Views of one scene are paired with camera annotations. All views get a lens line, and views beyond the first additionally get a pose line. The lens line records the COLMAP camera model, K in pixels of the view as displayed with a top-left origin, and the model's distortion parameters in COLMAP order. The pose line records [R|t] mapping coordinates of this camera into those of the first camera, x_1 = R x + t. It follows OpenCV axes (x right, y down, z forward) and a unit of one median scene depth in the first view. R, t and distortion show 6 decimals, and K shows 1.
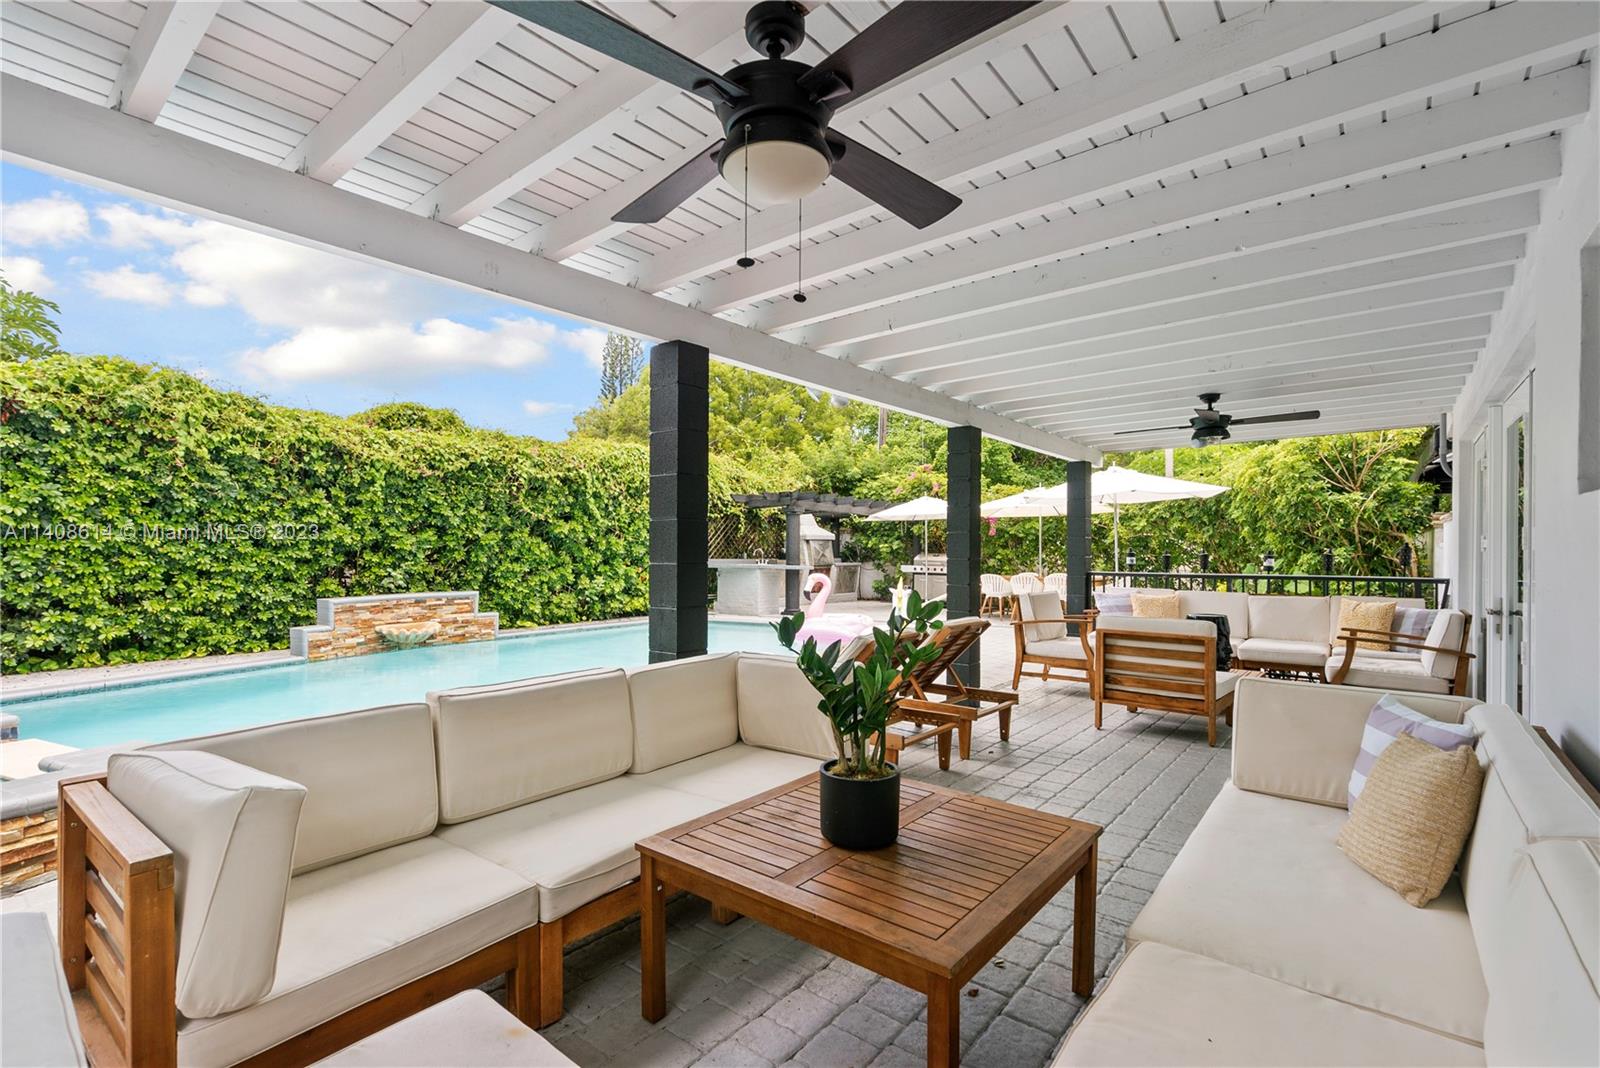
lens RADIAL K [[723.9, 0, 800.1], [0, 723.9, 559.9], [0, 0, 1]] dist [-0.000553, -0.000164]
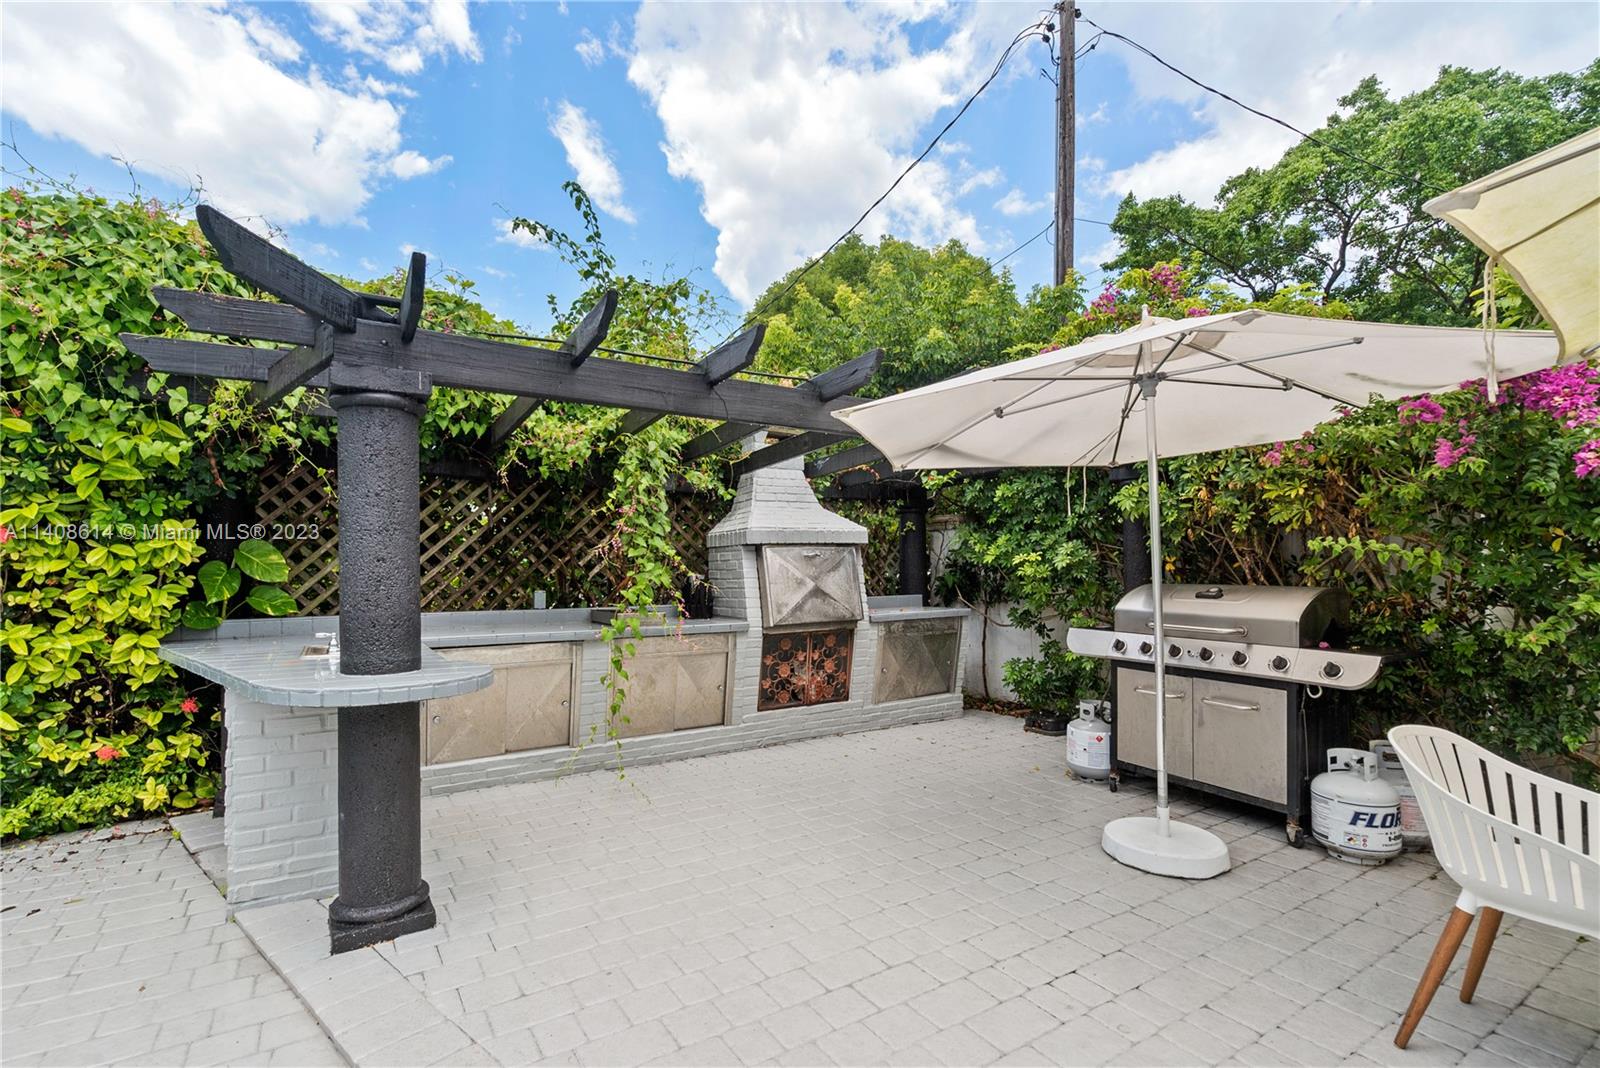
lens RADIAL K [[751.8, 0, 774.2], [0, 751.8, 552.9], [0, 0, 1]] dist [0.001769, 0.000473]
pose [[0.937834, -0.023192, -0.346310, 0.254307], [0.011732, 0.999313, -0.035151, -0.023444], [0.346887, 0.028903, 0.937462, 1.305495]]
